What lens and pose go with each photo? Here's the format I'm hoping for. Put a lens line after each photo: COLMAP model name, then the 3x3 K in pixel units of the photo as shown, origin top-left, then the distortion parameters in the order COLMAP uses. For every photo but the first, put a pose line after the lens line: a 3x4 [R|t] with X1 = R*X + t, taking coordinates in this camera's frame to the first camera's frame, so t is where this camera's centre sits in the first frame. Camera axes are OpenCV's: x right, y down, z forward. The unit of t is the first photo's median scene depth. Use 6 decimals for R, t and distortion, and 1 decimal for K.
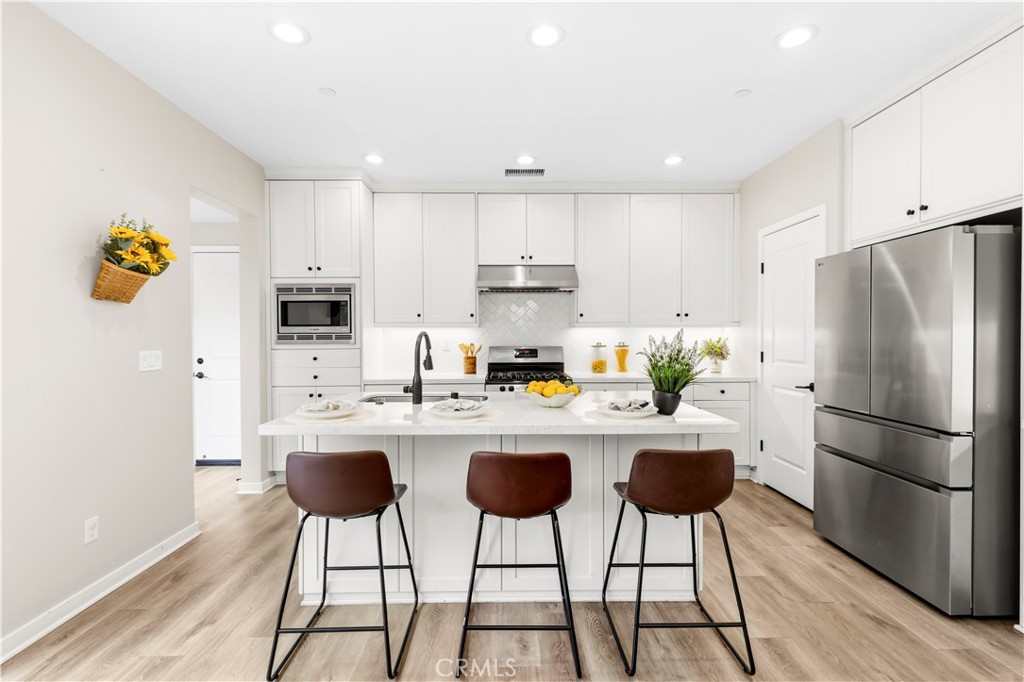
lens RADIAL K [[463.6, 0, 511.3], [0, 463.6, 340.0], [0, 0, 1]] dist [0.008216, -0.003334]
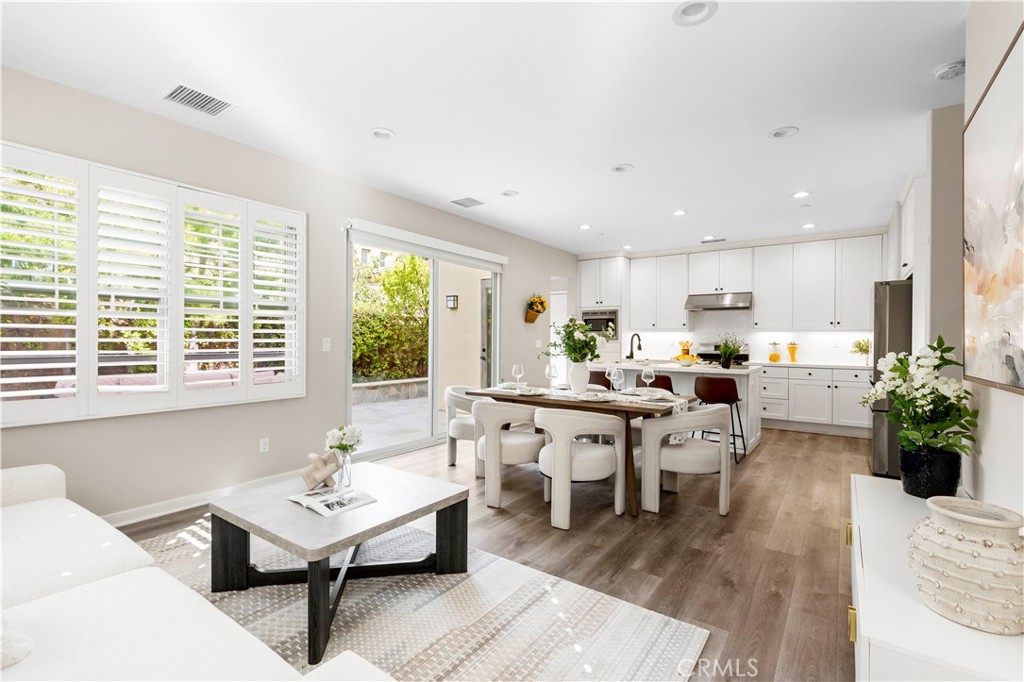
lens RADIAL K [[463.6, 0, 506.6], [0, 463.6, 340.8], [0, 0, 1]] dist [0.008216, -0.003334]
pose [[0.799483, 0.012370, -0.600561, 0.465070], [-0.016468, 0.999864, -0.001328, 0.021780], [0.600463, 0.010951, 0.799578, -0.847624]]
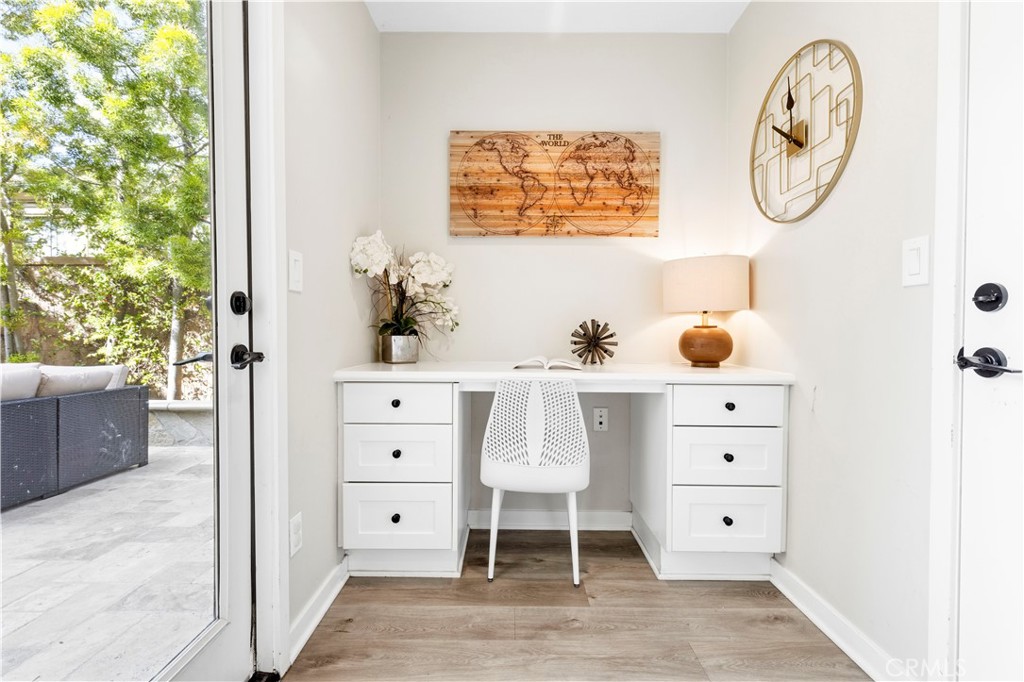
lens RADIAL K [[463.6, 0, 513.4], [0, 463.6, 339.3], [0, 0, 1]] dist [0.008216, -0.003334]
pose [[-0.010505, 0.022913, -0.999682, -0.512233], [-0.014199, 0.999633, 0.023061, 0.073340], [0.999844, 0.014437, -0.010176, 0.901261]]
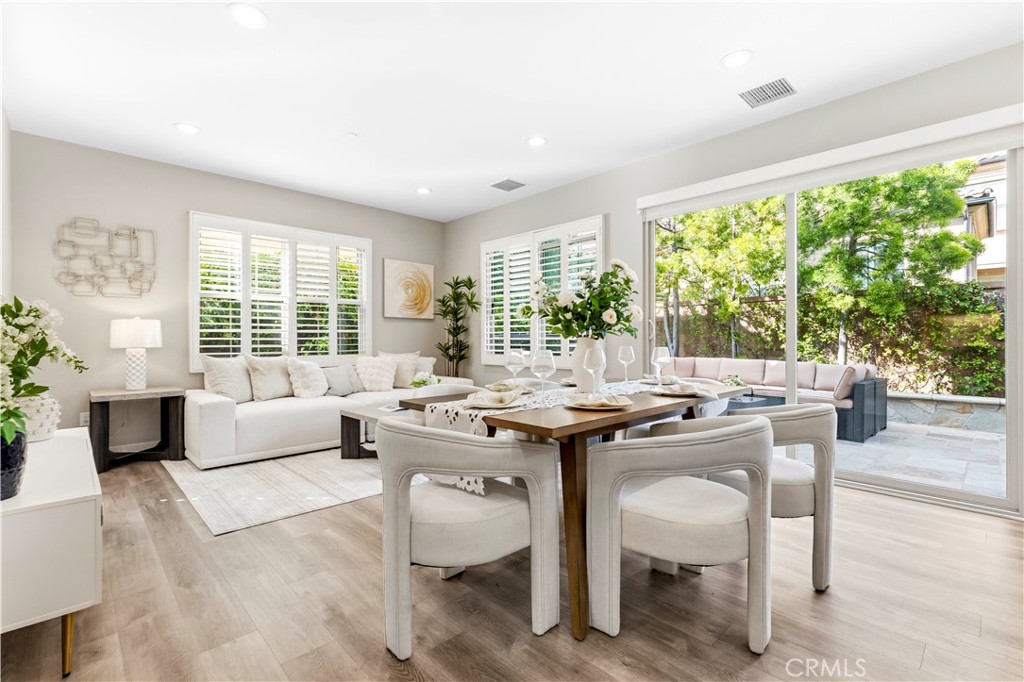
lens RADIAL K [[463.6, 0, 514.1], [0, 463.6, 337.2], [0, 0, 1]] dist [0.008216, -0.003334]
pose [[-0.737008, 0.003236, -0.675877, 0.470459], [-0.000109, 0.999988, 0.004908, 0.057889], [0.675884, 0.003691, -0.736998, 0.428933]]
